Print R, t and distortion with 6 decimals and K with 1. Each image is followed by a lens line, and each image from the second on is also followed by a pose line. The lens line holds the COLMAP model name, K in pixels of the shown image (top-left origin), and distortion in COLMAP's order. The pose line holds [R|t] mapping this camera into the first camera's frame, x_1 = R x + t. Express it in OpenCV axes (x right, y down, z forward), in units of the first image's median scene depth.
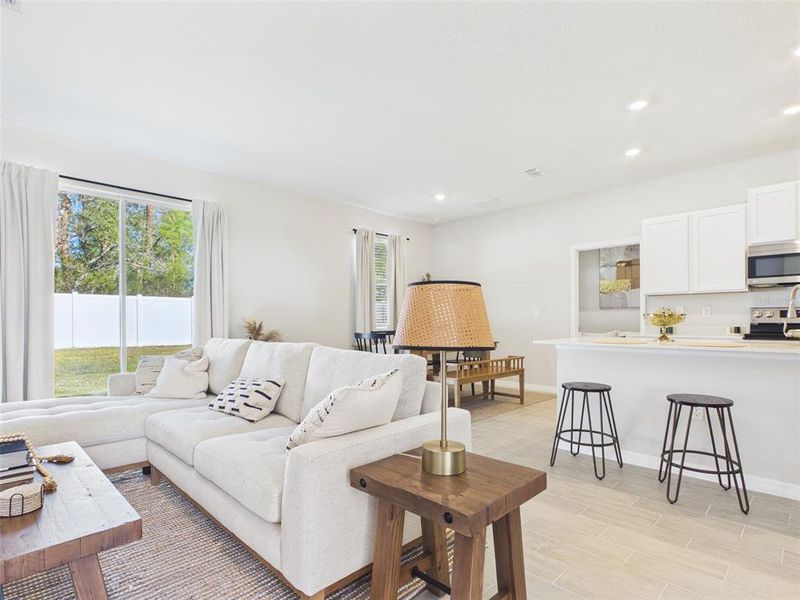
lens RADIAL K [[413.4, 0, 393.7], [0, 413.4, 318.1], [0, 0, 1]] dist [-0.001701, -0.000546]
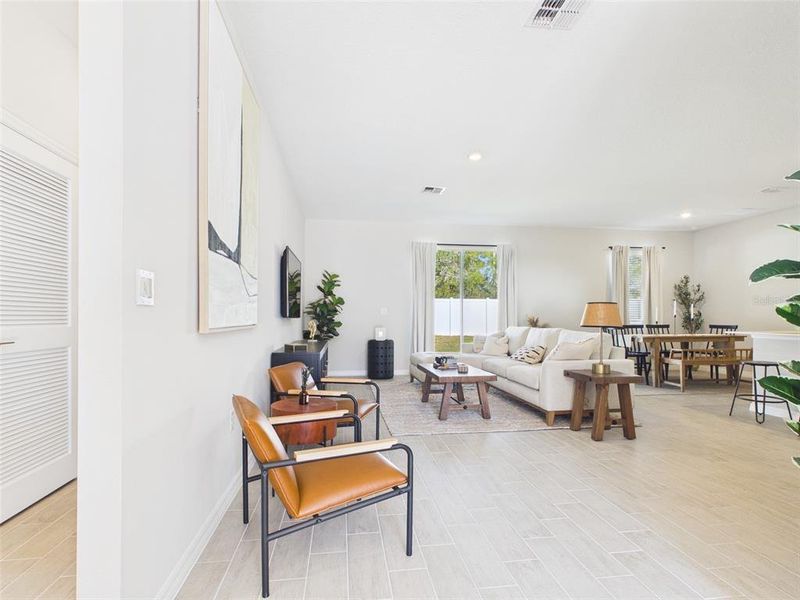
lens RADIAL K [[413.4, 0, 393.7], [0, 413.4, 318.1], [0, 0, 1]] dist [-0.001701, -0.000546]
pose [[0.789517, 0.007488, -0.613683, 0.245367], [0.002665, 0.999874, 0.015630, -0.014062], [0.613723, -0.013976, 0.789398, -0.670991]]
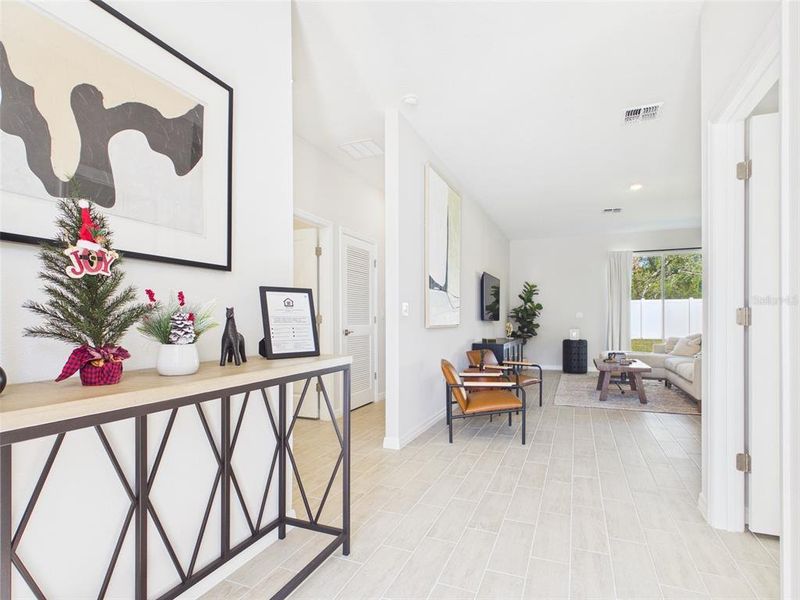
lens RADIAL K [[413.4, 0, 393.7], [0, 413.4, 318.1], [0, 0, 1]] dist [-0.001701, -0.000546]
pose [[0.355606, -0.000714, -0.934636, 0.702953], [0.013023, 0.999906, 0.004191, -0.019906], [0.934545, -0.013662, 0.355582, -0.869457]]
